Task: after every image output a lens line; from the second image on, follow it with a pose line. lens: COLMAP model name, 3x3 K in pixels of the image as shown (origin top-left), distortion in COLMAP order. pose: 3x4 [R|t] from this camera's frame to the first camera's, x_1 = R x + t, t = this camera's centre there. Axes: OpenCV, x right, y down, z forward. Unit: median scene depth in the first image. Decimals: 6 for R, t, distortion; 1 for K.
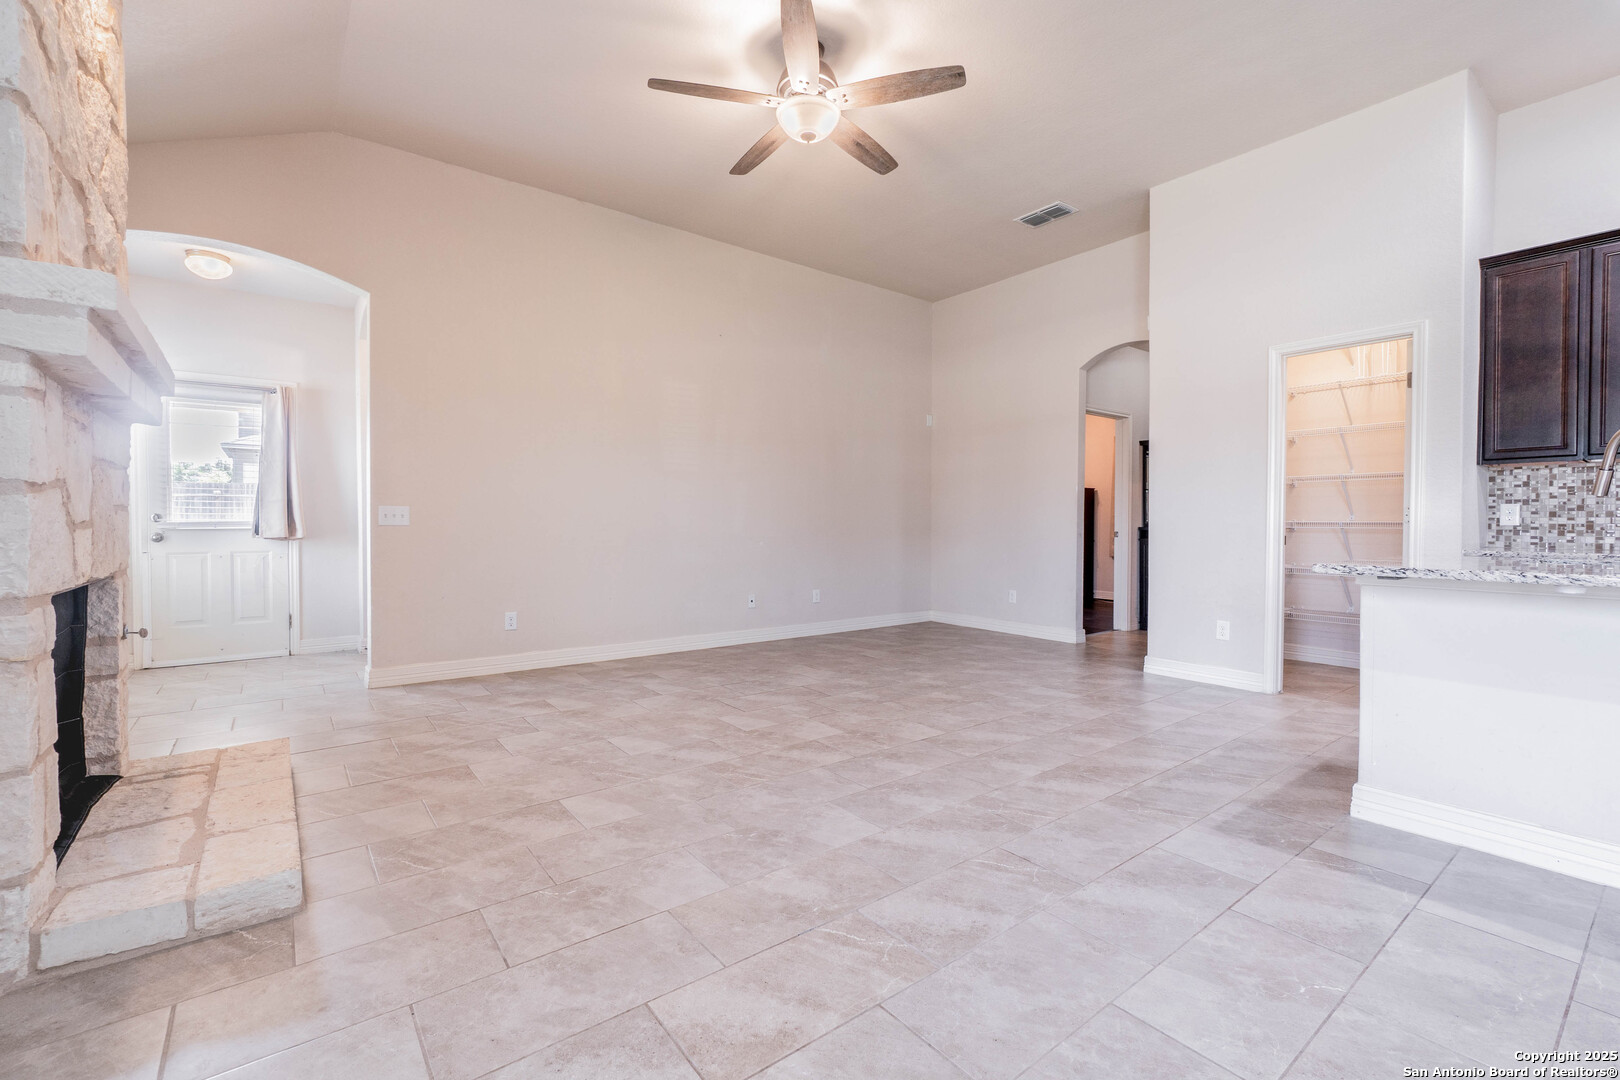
lens RADIAL K [[702.6, 0, 808.1], [0, 702.6, 536.8], [0, 0, 1]] dist [-0.001078, 0.001623]
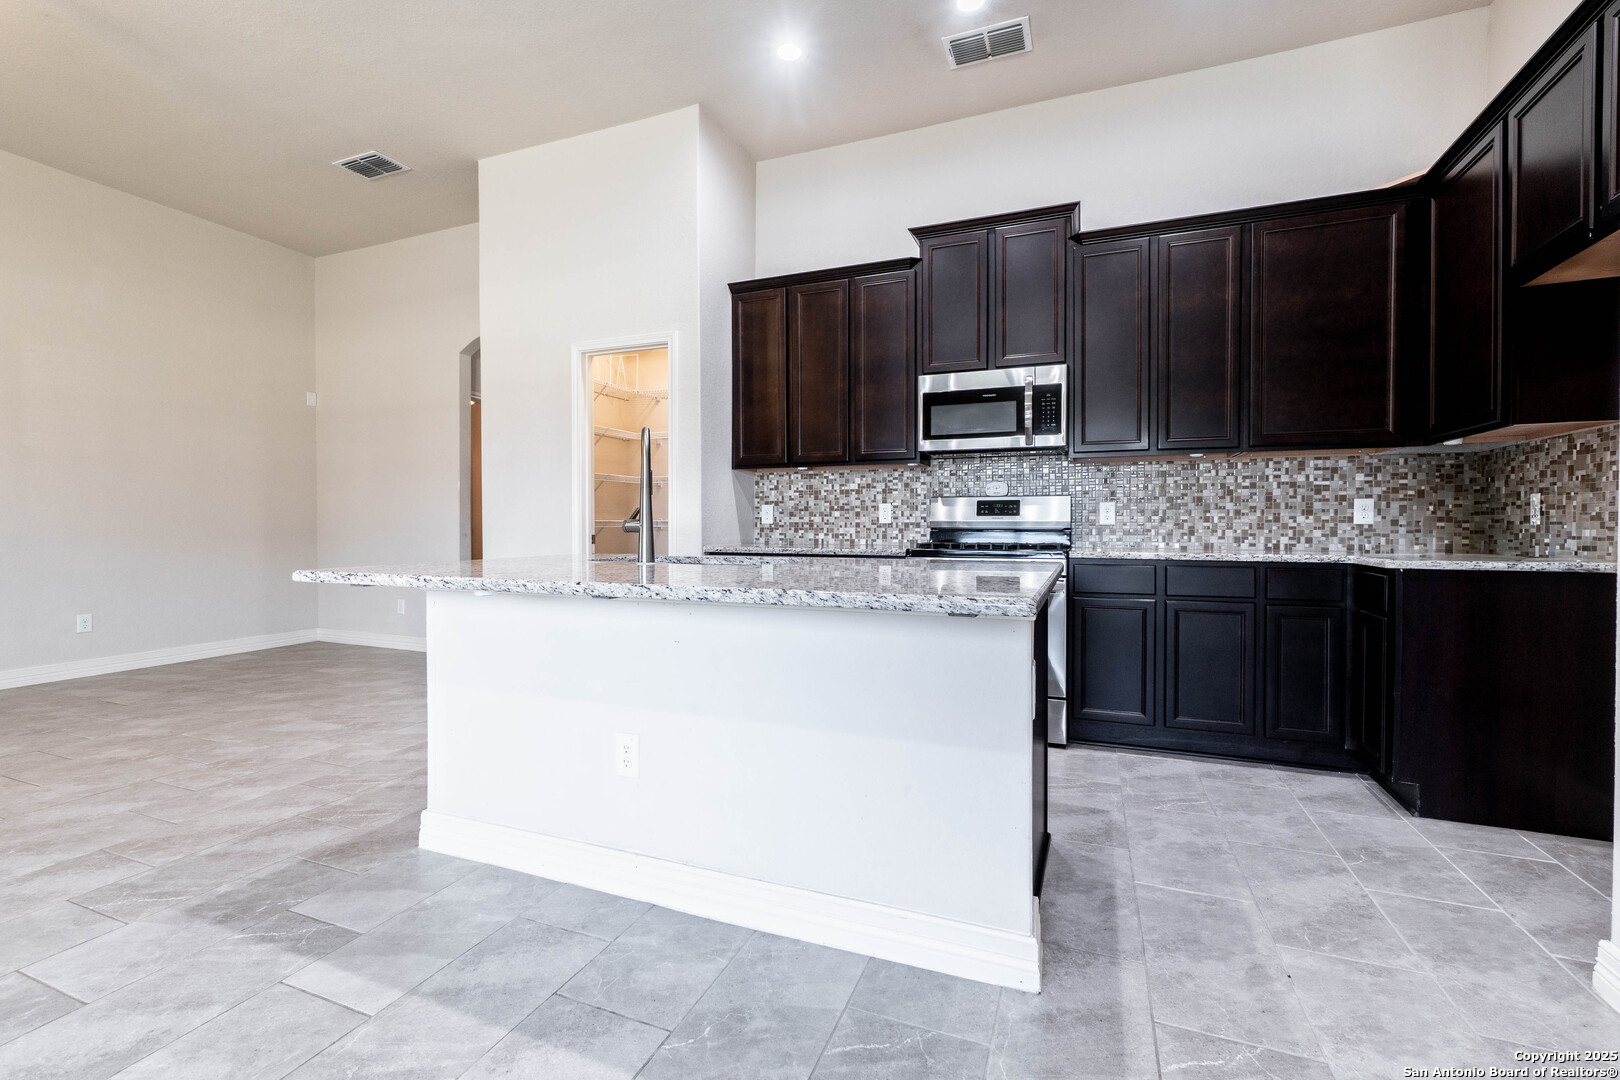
lens RADIAL K [[702.6, 0, 811.3], [0, 702.6, 535.0], [0, 0, 1]] dist [-0.001078, 0.001623]
pose [[0.860520, -0.009817, 0.509322, 0.497449], [0.011574, 0.999933, -0.000281, 0.003498], [-0.509286, 0.006136, 0.860576, -0.019615]]
